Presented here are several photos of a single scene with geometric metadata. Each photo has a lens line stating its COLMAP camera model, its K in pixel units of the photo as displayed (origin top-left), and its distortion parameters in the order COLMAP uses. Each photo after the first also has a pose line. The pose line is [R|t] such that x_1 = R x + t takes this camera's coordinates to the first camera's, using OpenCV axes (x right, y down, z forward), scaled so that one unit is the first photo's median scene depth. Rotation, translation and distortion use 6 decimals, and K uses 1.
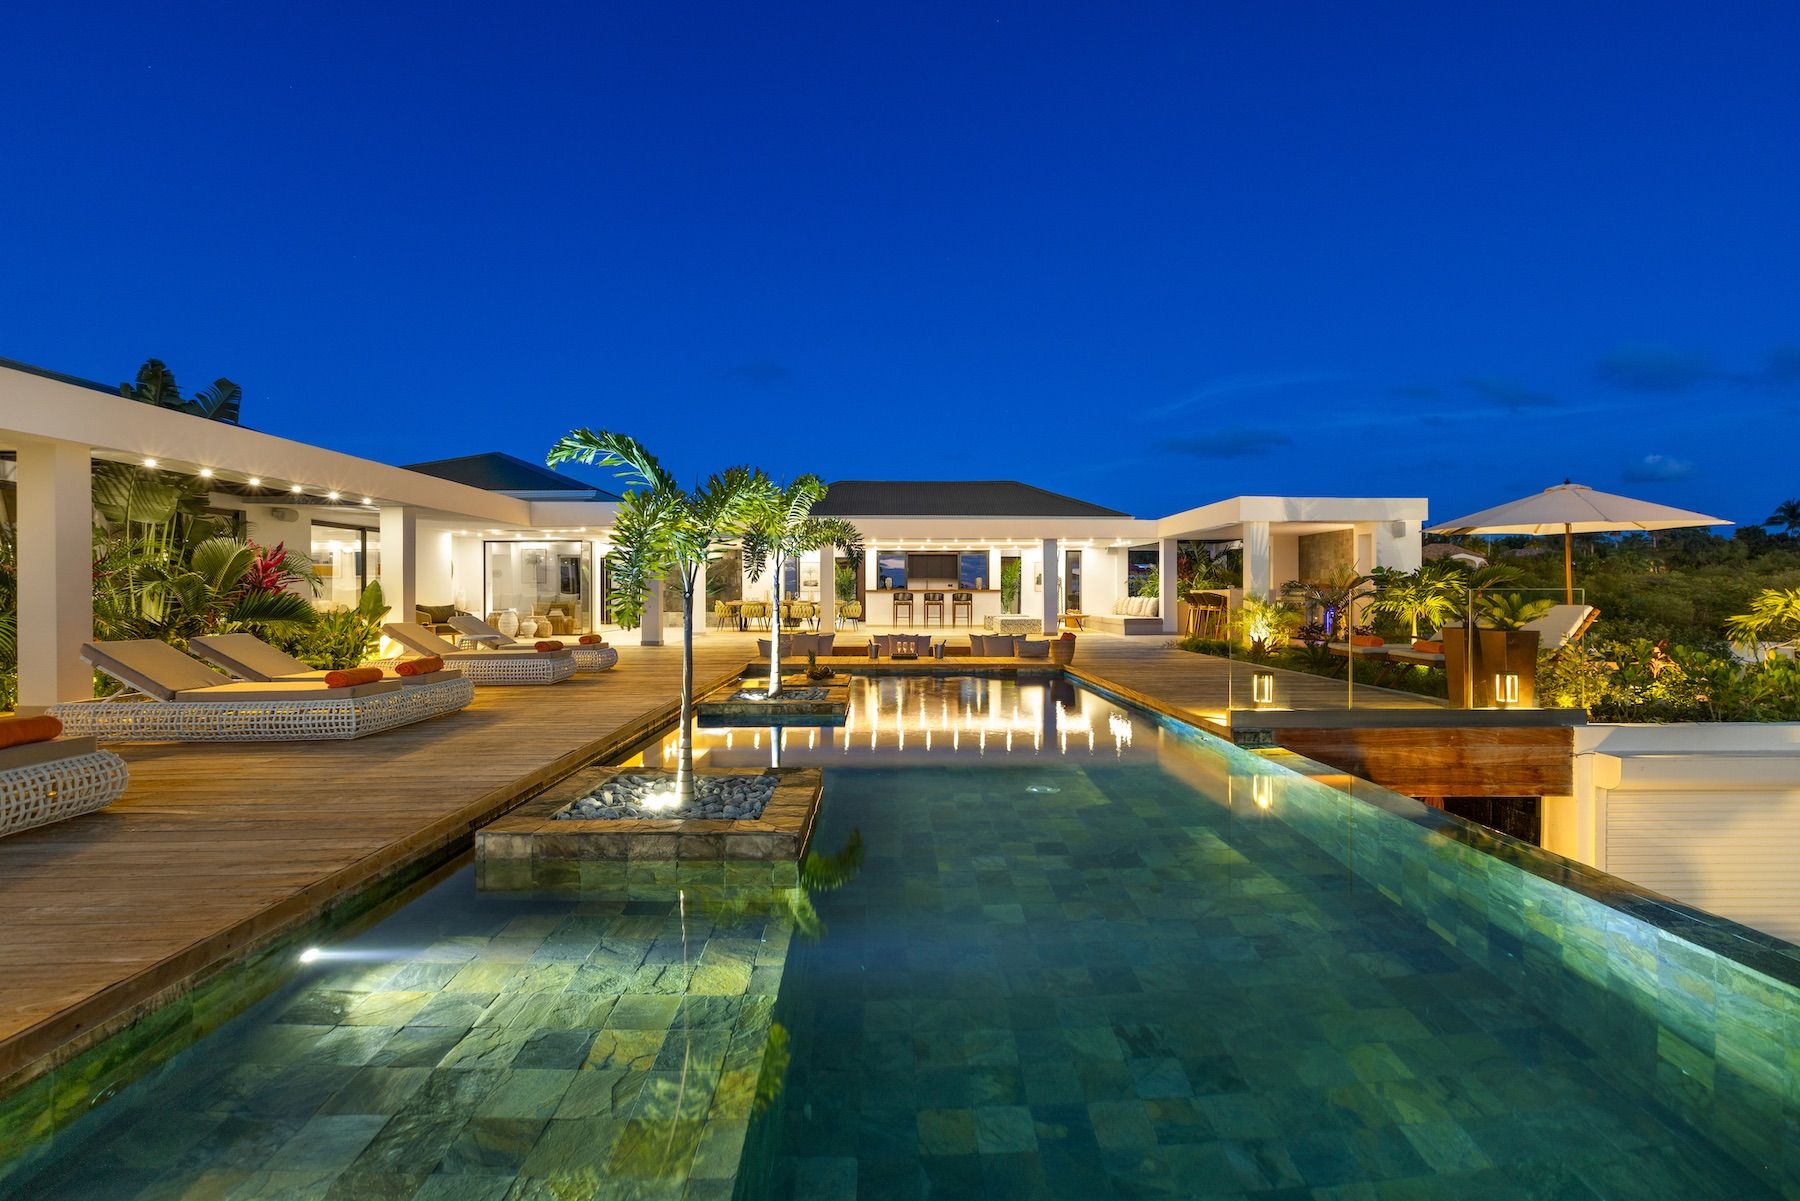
lens RADIAL K [[835.2, 0, 900.0], [0, 835.2, 600.5], [0, 0, 1]] dist [-0.002787, -0.000377]
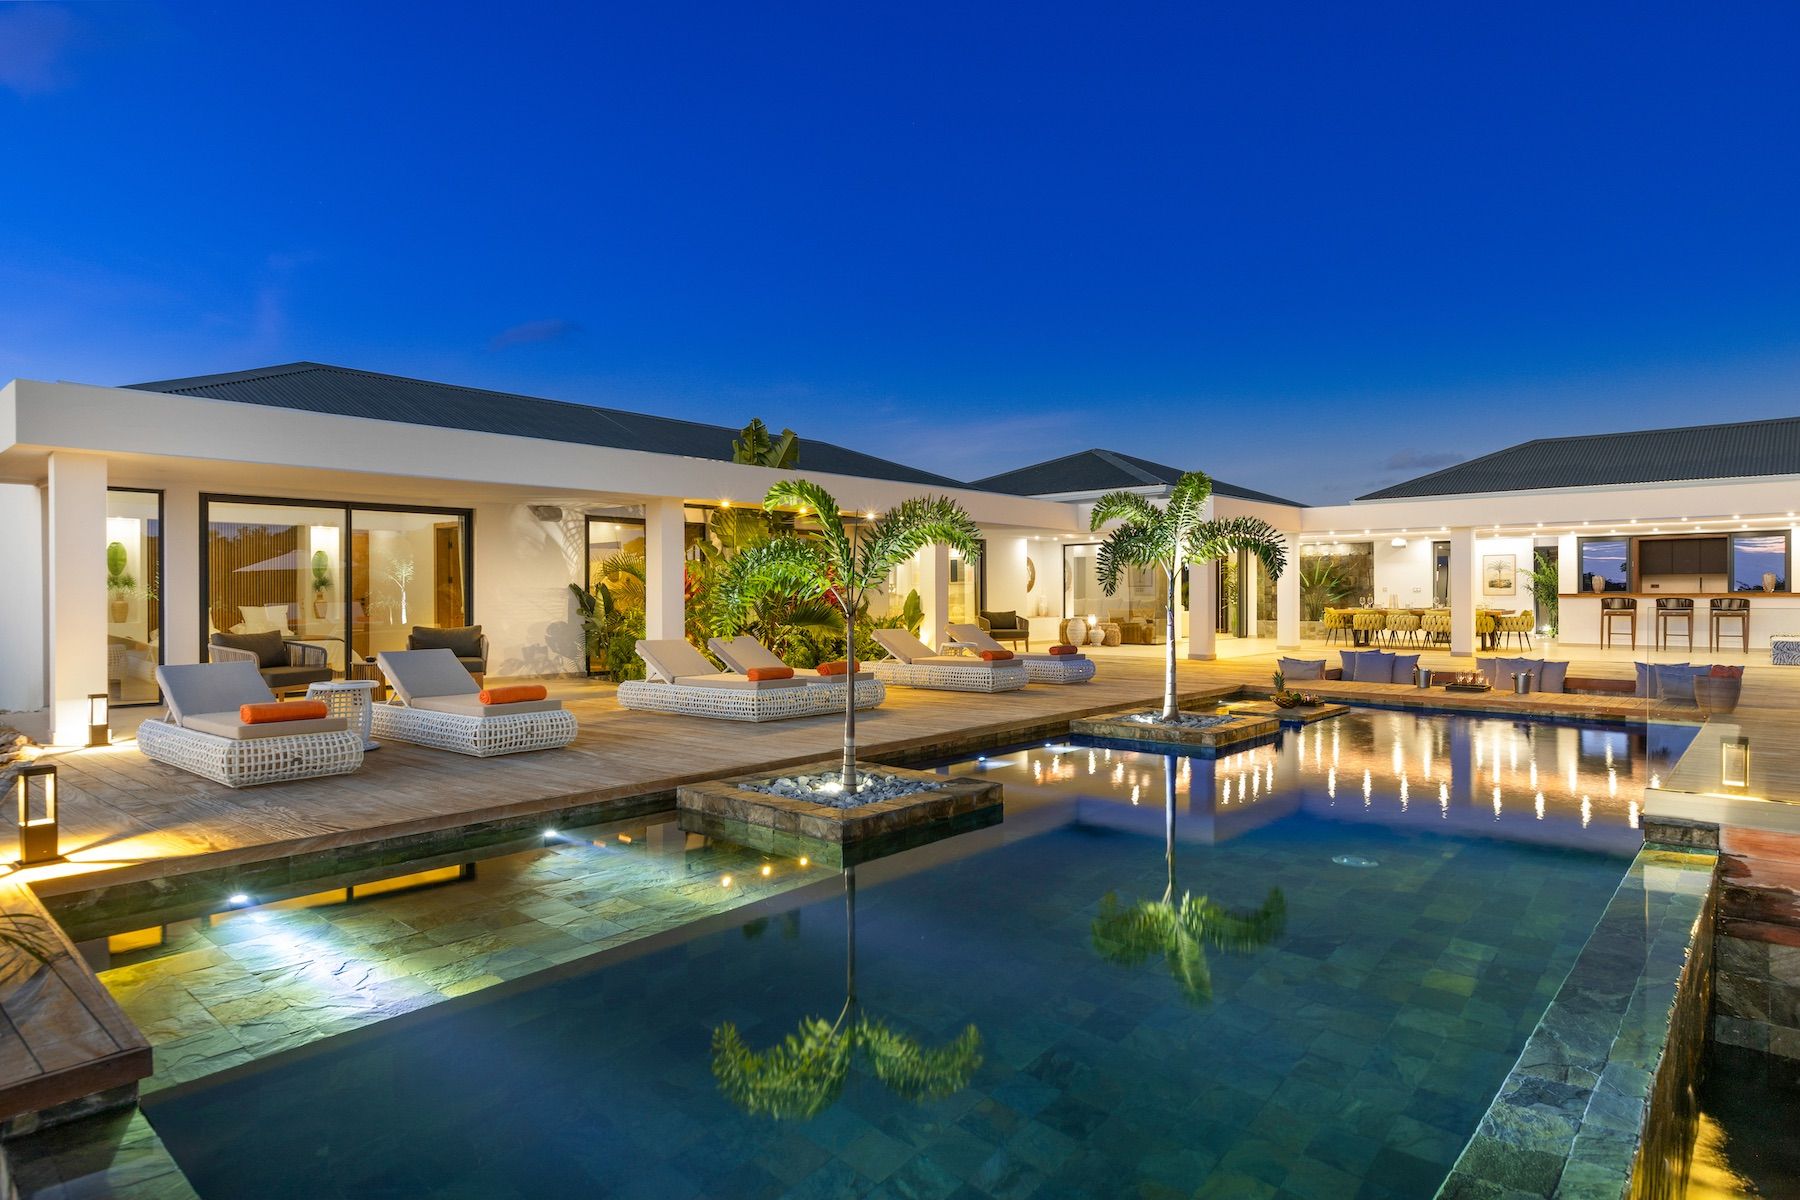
lens RADIAL K [[1052.3, 0, 900.0], [0, 1052.3, 600.0], [0, 0, 1]] dist [-0.045470, -0.000042]
pose [[0.721733, 0.002194, -0.692168, 0.354975], [-0.003800, 0.999992, -0.000793, -0.009870], [0.692161, 0.003203, 0.721736, -0.009973]]
